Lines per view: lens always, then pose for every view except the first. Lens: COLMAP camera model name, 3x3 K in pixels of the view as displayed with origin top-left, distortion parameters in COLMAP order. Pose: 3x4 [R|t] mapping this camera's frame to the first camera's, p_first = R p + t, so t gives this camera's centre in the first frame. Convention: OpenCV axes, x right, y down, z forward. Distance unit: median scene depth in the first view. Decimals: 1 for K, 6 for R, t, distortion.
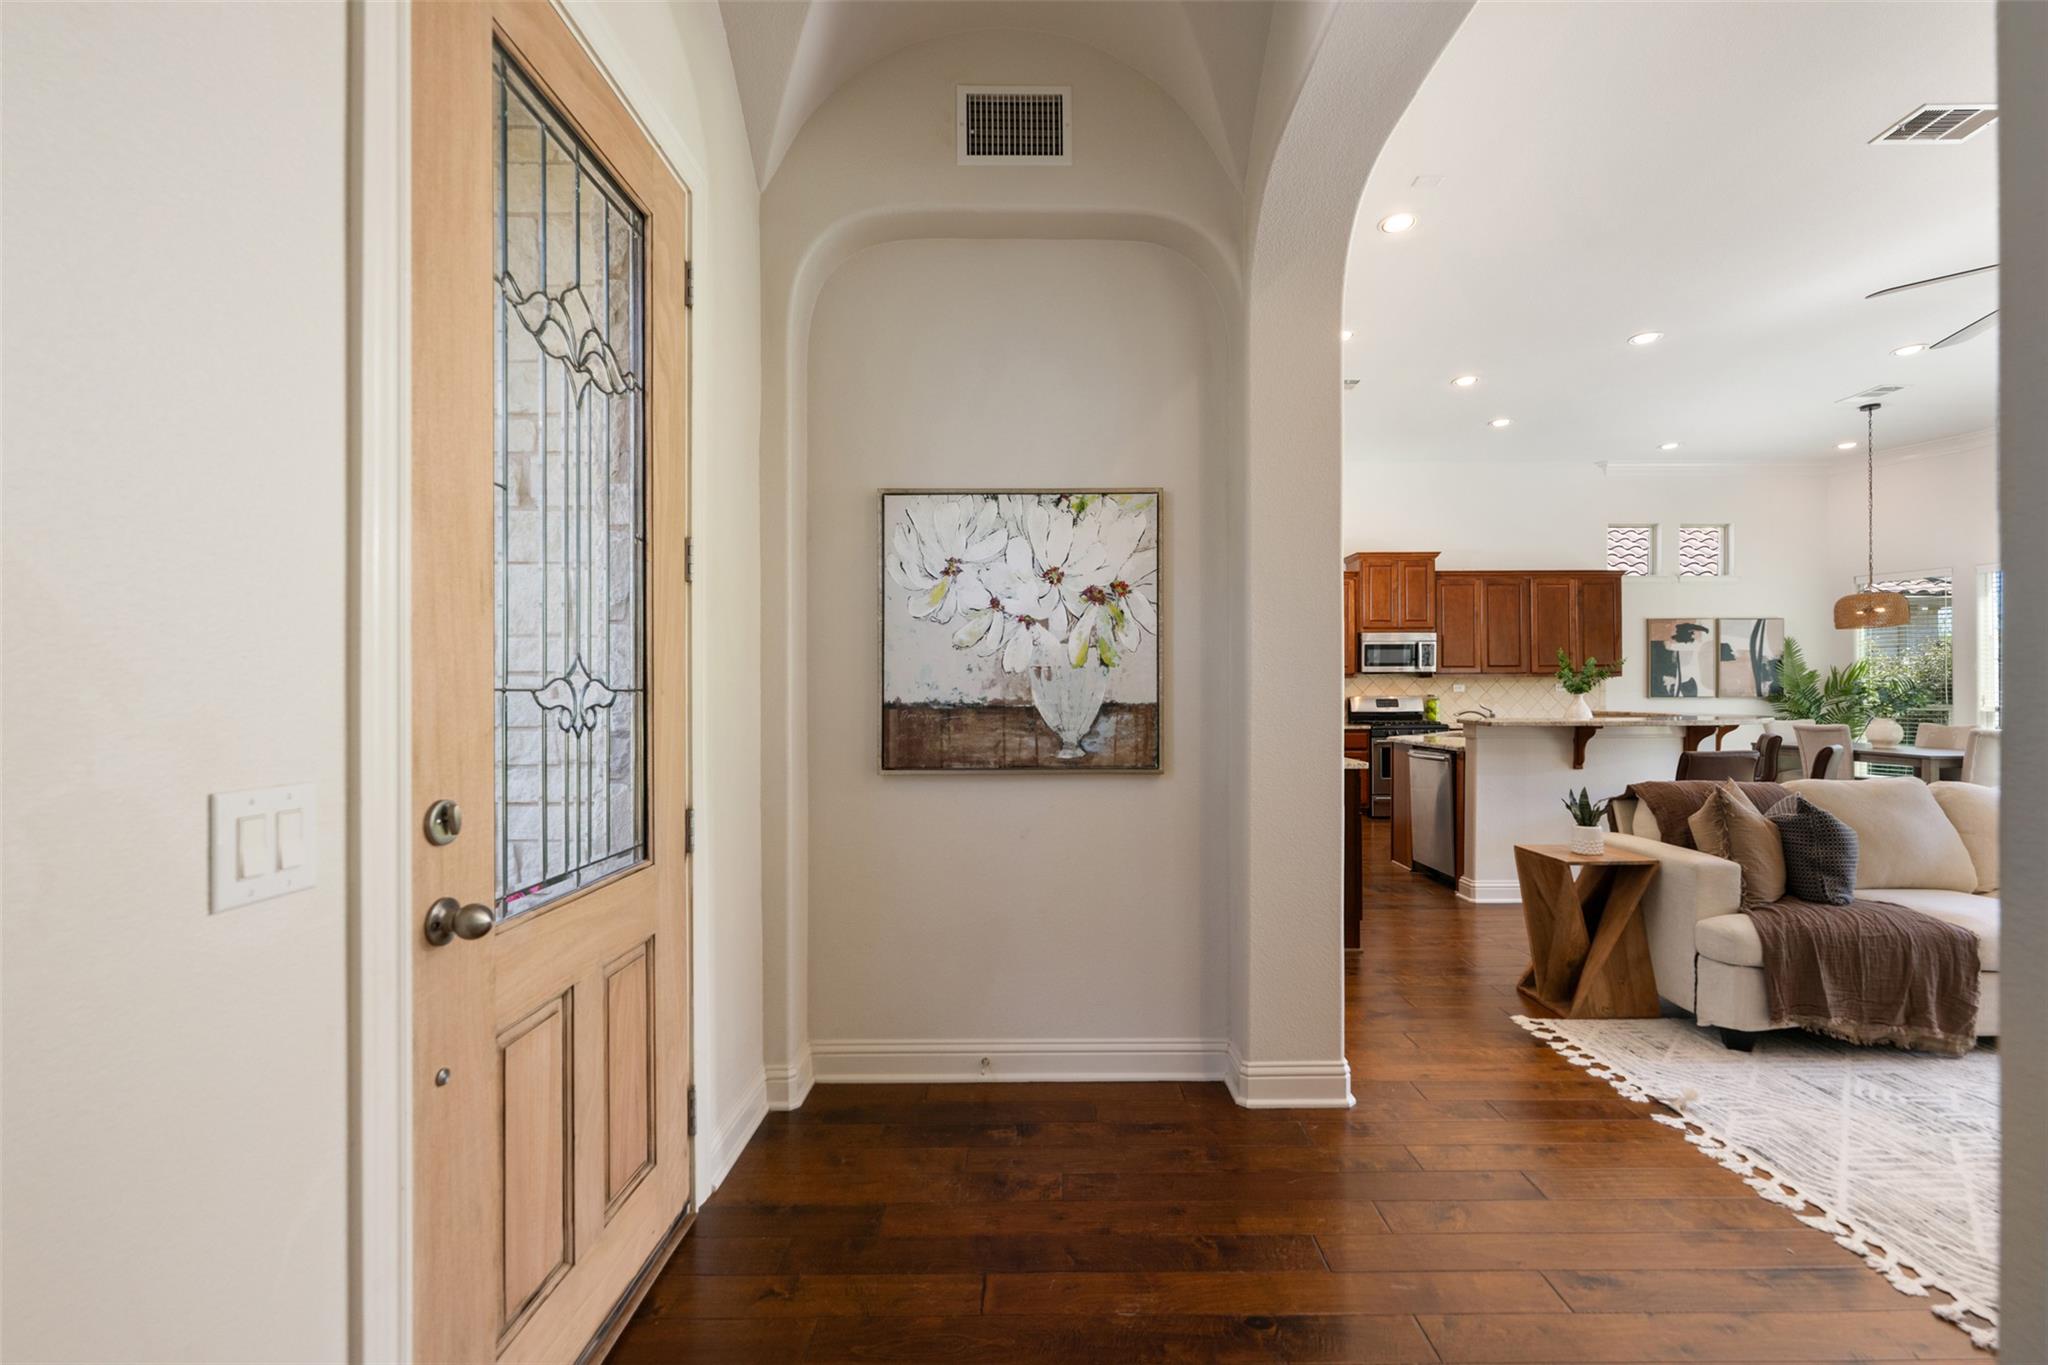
lens RADIAL K [[846.2, 0, 1043.4], [0, 846.2, 692.8], [0, 0, 1]] dist [-0.008325, 0.004459]
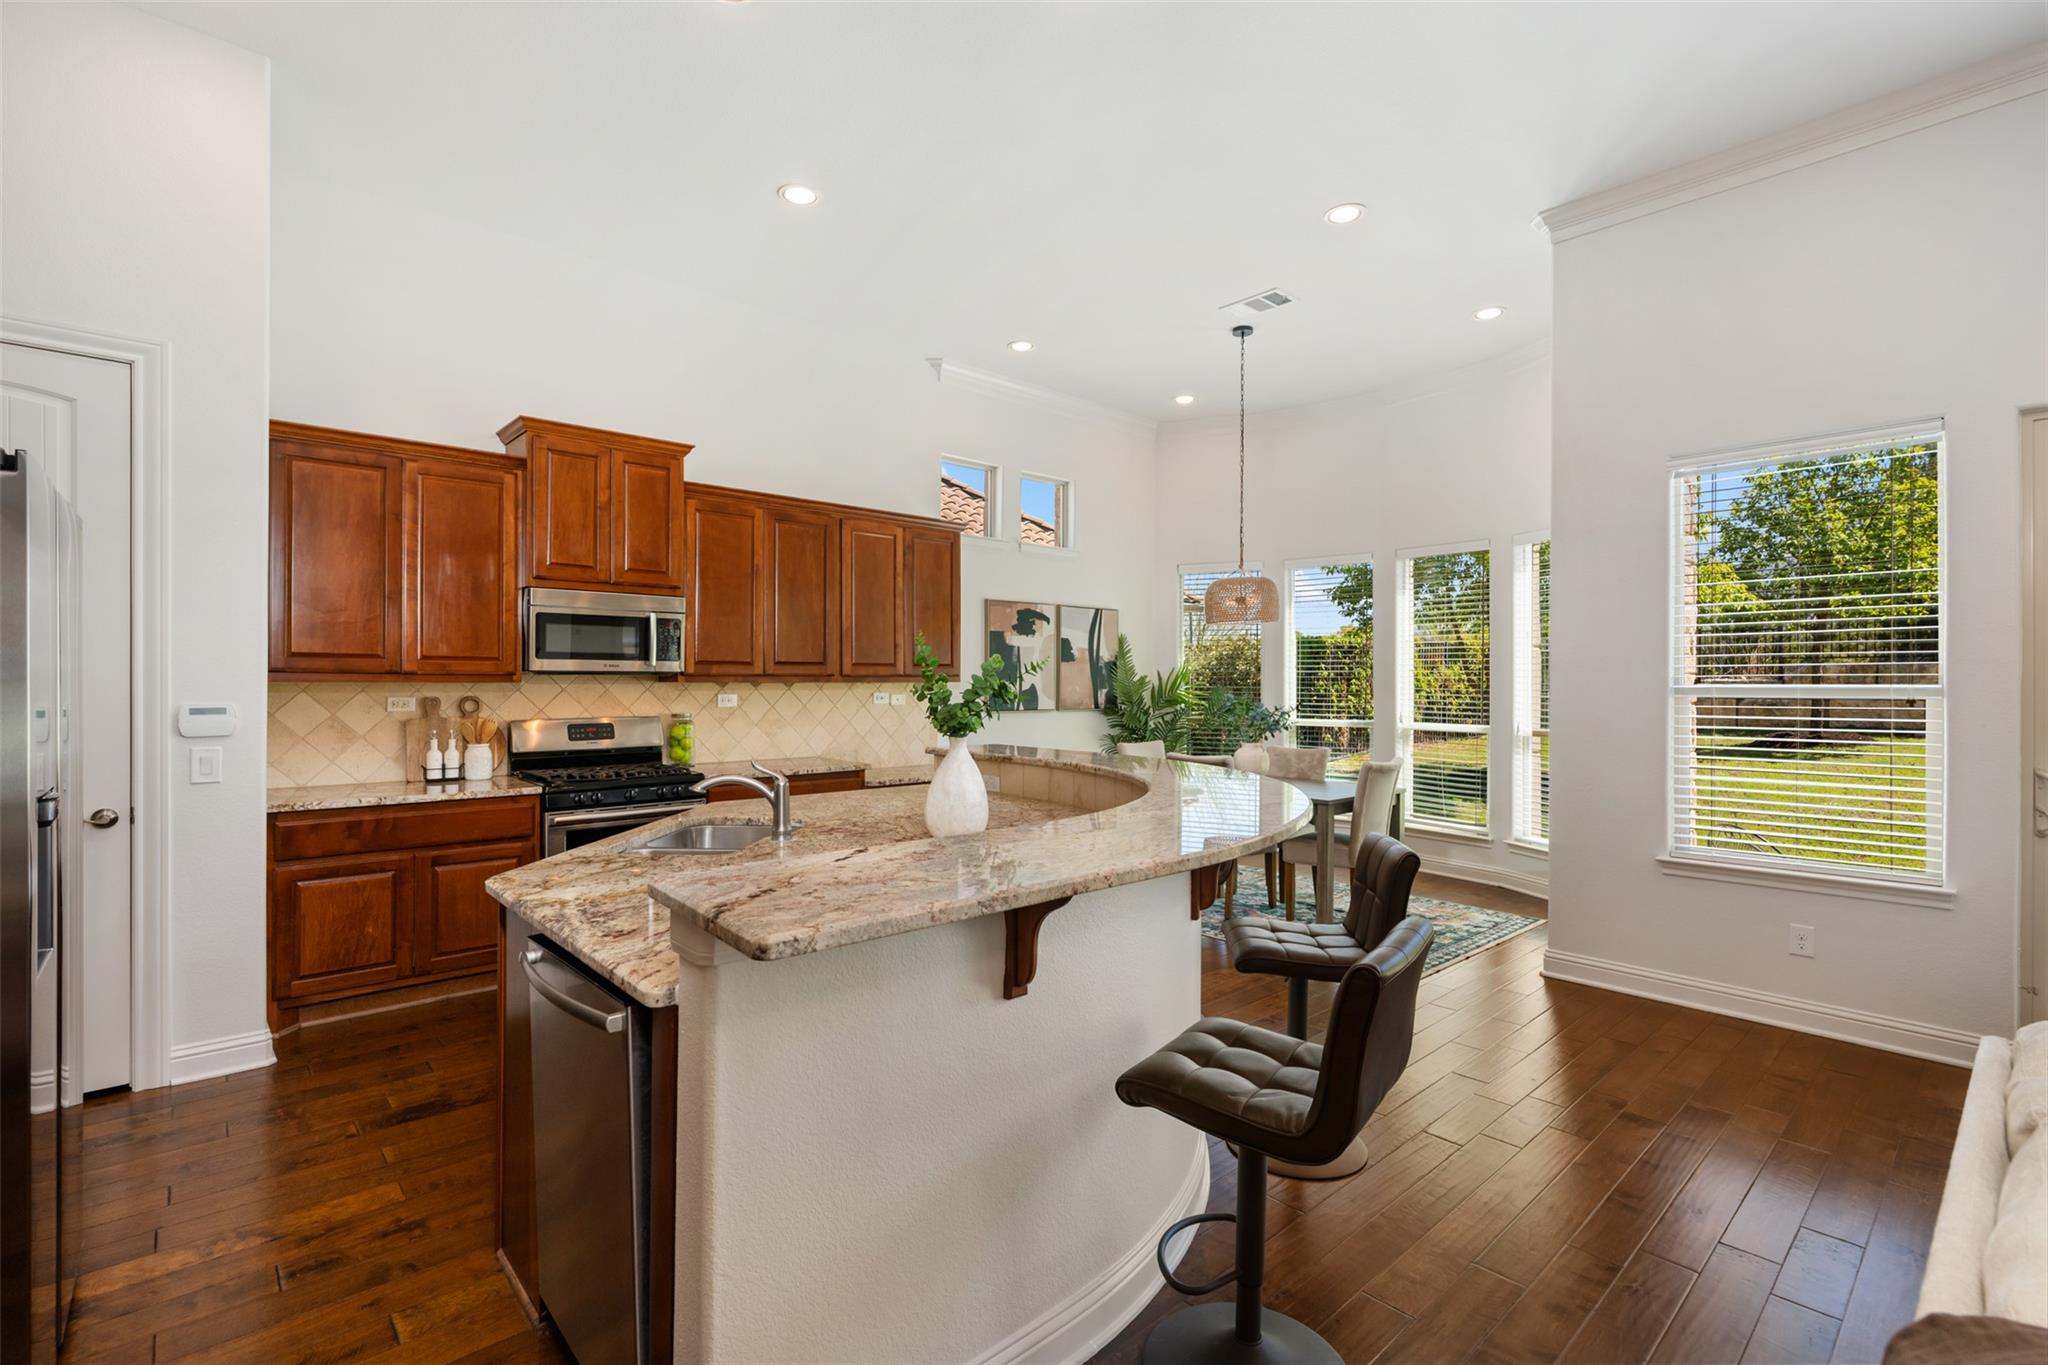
lens RADIAL K [[931.4, 0, 1016.6], [0, 931.4, 681.2], [0, 0, 1]] dist [0.002121, -0.000098]
pose [[0.743075, 0.006007, 0.669181, 0.229978], [-0.004724, 0.999982, -0.003731, -0.017926], [-0.669191, -0.000389, 0.743090, 0.429080]]
